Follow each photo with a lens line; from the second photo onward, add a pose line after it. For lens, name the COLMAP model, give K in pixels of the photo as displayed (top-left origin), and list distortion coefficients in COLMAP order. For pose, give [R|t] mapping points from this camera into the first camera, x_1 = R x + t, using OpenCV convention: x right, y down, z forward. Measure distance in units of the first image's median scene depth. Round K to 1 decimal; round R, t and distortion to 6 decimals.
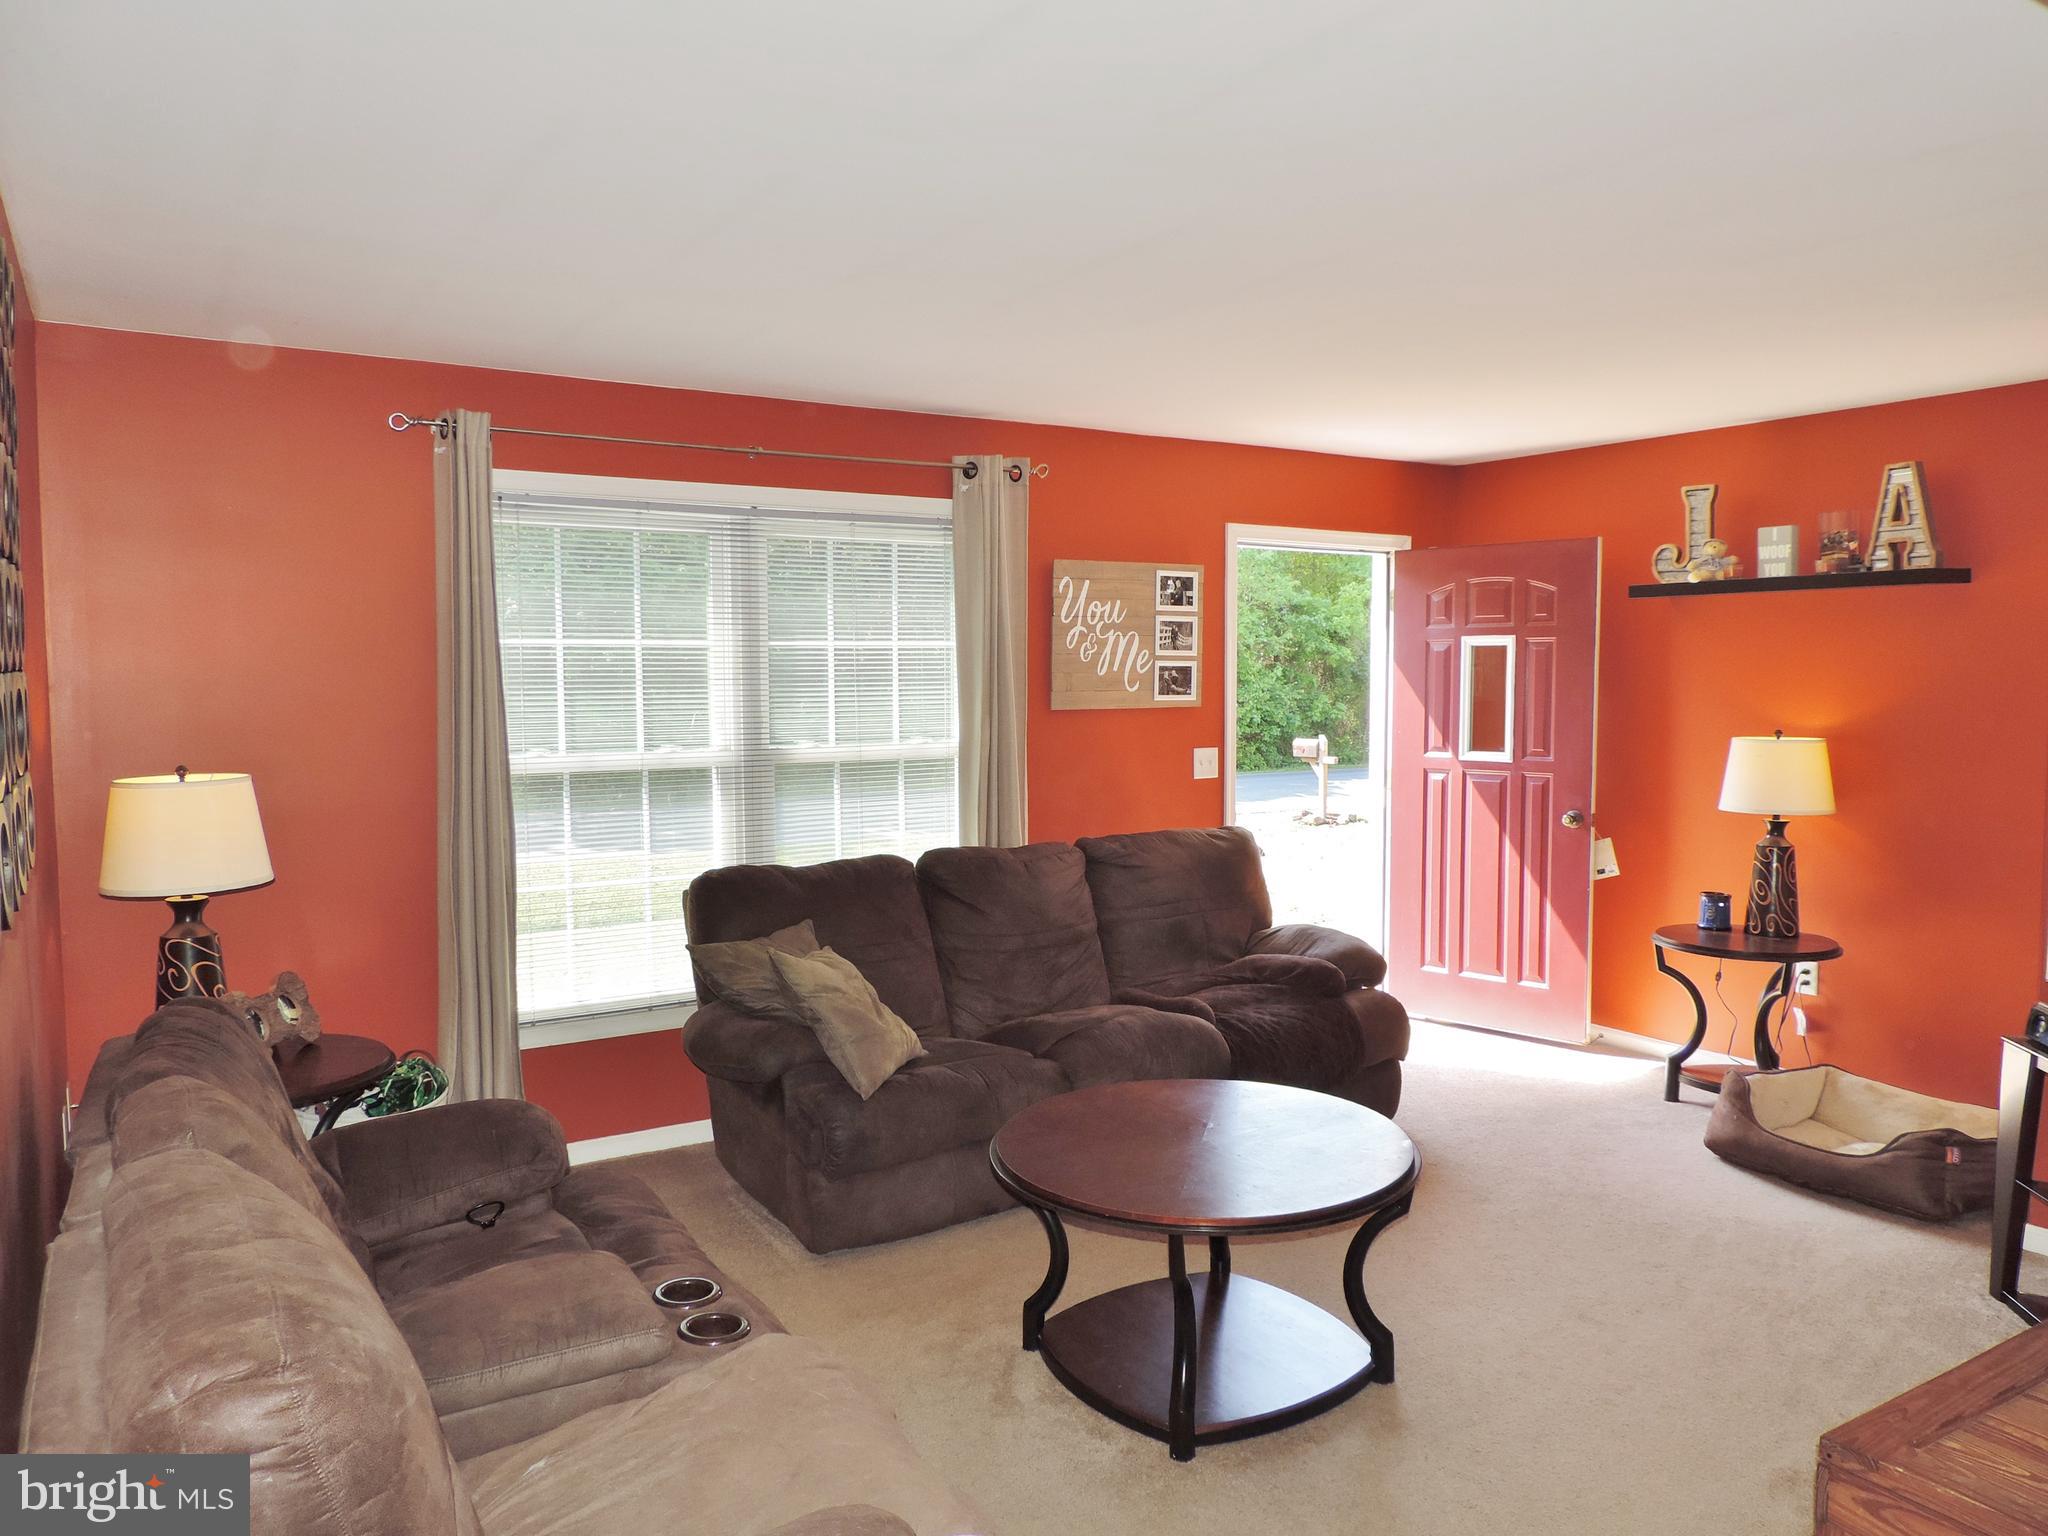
lens RADIAL K [[1447.9, 0, 1024.5], [0, 1447.9, 770.5], [0, 0, 1]] dist [-0.042751, 0.021951]
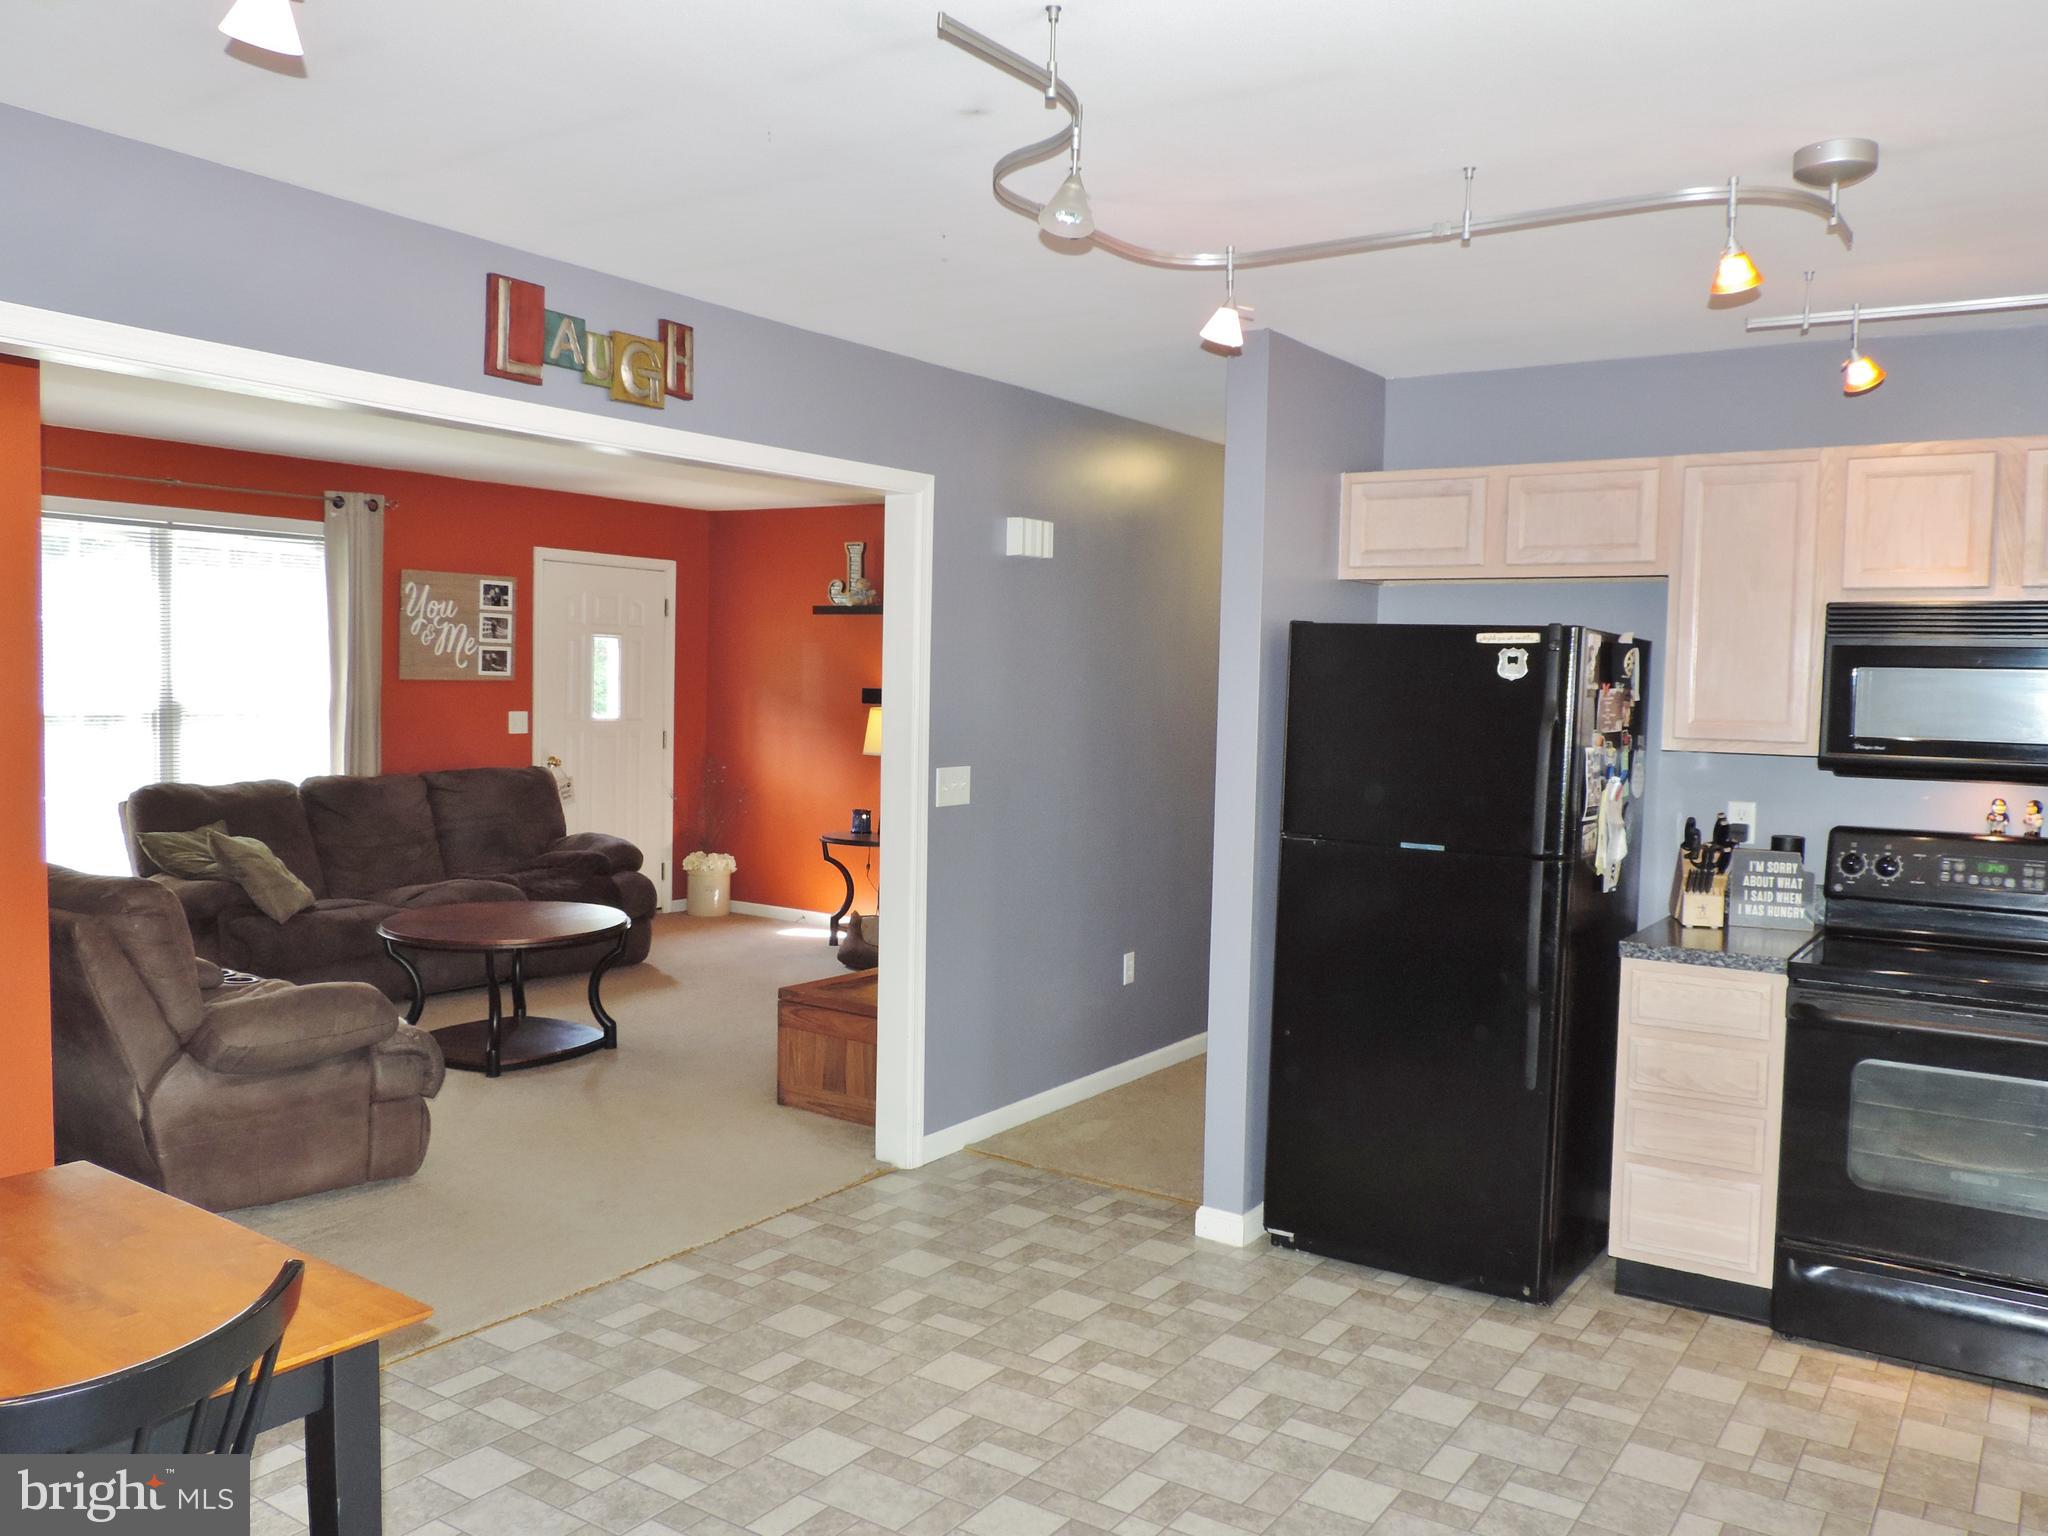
lens RADIAL K [[1622.7, 0, 1020.6], [0, 1622.7, 778.0], [0, 0, 1]] dist [-0.012289, -0.010935]
pose [[0.916420, 0.002331, 0.400212, -0.057397], [-0.002726, 0.999996, 0.000419, 0.050870], [-0.400209, -0.001475, 0.916423, -0.657092]]
